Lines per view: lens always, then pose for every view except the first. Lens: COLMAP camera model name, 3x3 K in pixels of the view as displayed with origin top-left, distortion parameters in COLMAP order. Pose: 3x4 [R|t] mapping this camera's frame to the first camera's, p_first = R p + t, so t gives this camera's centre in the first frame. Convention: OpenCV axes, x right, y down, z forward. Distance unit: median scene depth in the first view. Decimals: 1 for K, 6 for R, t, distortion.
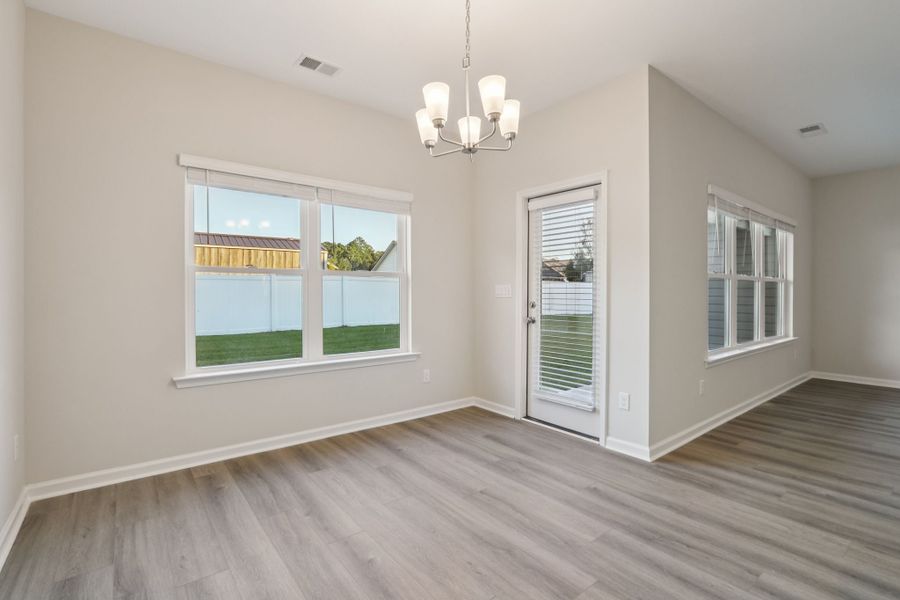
lens RADIAL K [[420.7, 0, 446.4], [0, 420.7, 294.2], [0, 0, 1]] dist [-0.014926, 0.002655]
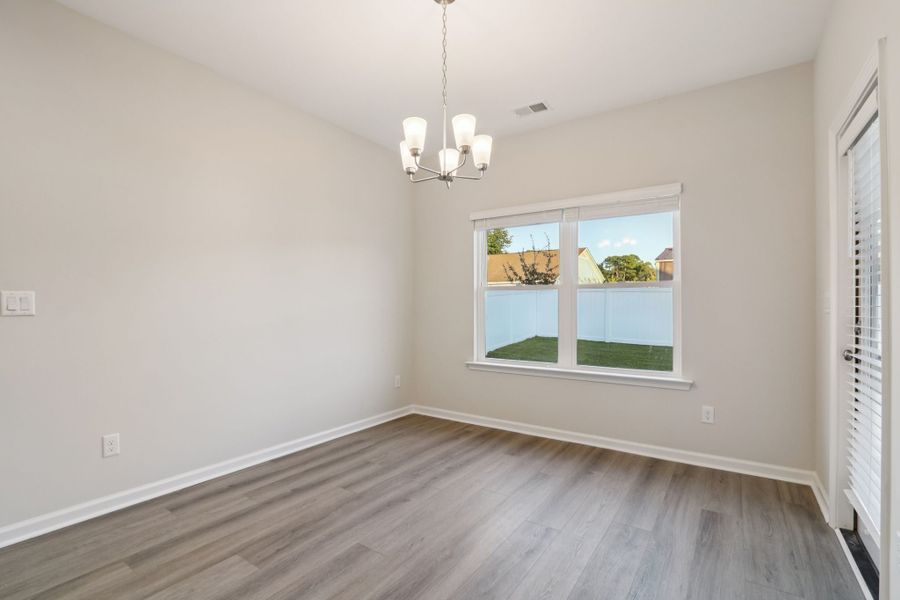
lens RADIAL K [[420.7, 0, 447.9], [0, 420.7, 303.4], [0, 0, 1]] dist [-0.014926, 0.002655]
pose [[0.297969, -0.002673, -0.954572, 0.662329], [-0.002713, 0.999990, -0.003647, -0.004950], [0.954572, 0.003676, 0.297959, 0.398606]]
